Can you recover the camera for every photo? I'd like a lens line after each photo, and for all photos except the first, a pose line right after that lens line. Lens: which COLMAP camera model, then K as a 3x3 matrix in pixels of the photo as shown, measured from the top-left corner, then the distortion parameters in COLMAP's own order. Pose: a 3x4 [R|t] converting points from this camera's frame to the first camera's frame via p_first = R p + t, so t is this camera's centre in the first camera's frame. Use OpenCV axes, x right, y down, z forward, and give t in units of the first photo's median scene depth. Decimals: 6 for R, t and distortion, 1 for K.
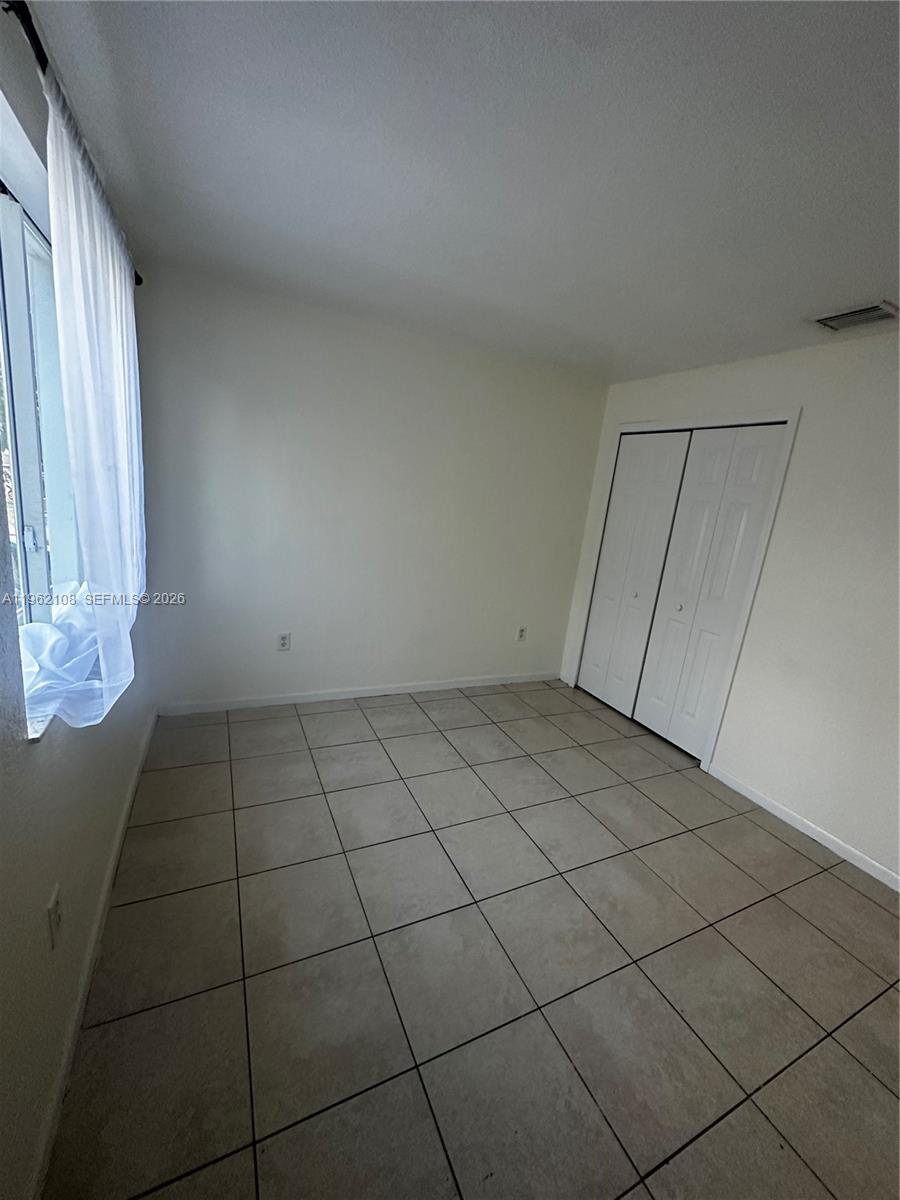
lens RADIAL K [[477.7, 0, 452.0], [0, 477.7, 601.5], [0, 0, 1]] dist [-0.002719, 0.000725]
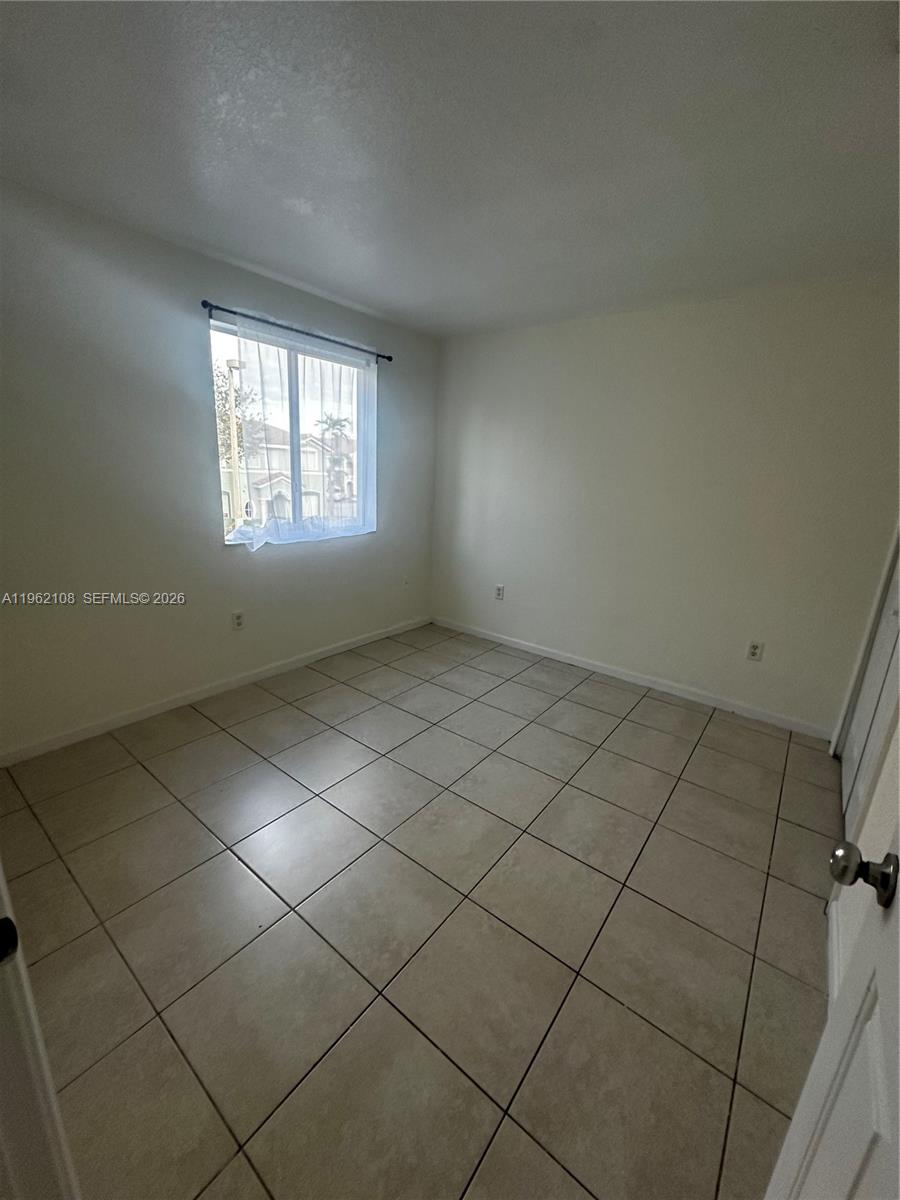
lens RADIAL K [[477.7, 0, 452.0], [0, 477.7, 601.5], [0, 0, 1]] dist [-0.002719, 0.000725]
pose [[0.443482, 0.151818, -0.883332, 0.968248], [-0.202678, 0.977008, 0.066162, 0.063145], [0.873067, 0.149690, 0.464055, 0.372443]]
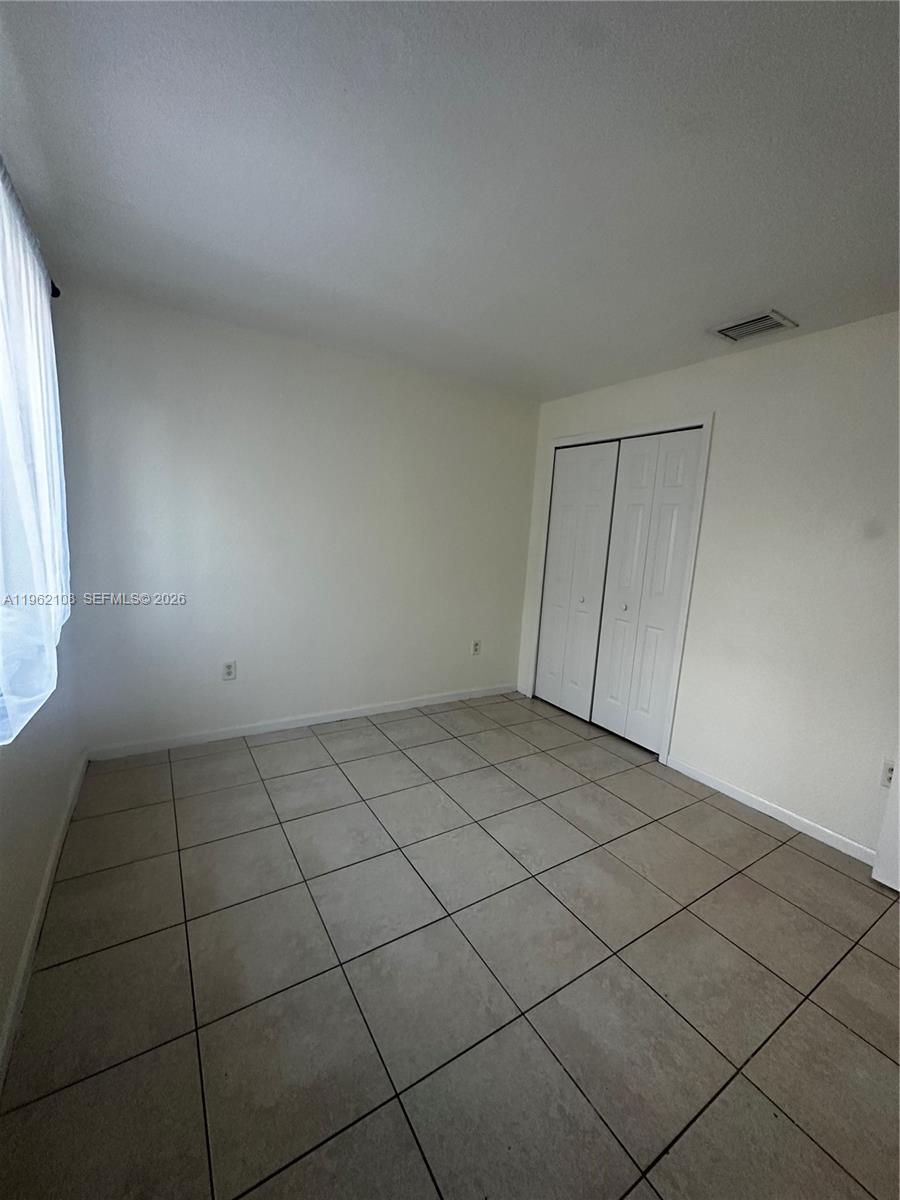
lens RADIAL K [[477.7, 0, 452.0], [0, 477.7, 601.5], [0, 0, 1]] dist [-0.002719, 0.000725]
pose [[0.992645, -0.065394, 0.101875, -0.000465], [0.072227, 0.995275, -0.064890, 0.054189], [-0.097150, 0.071771, 0.992679, 0.007457]]
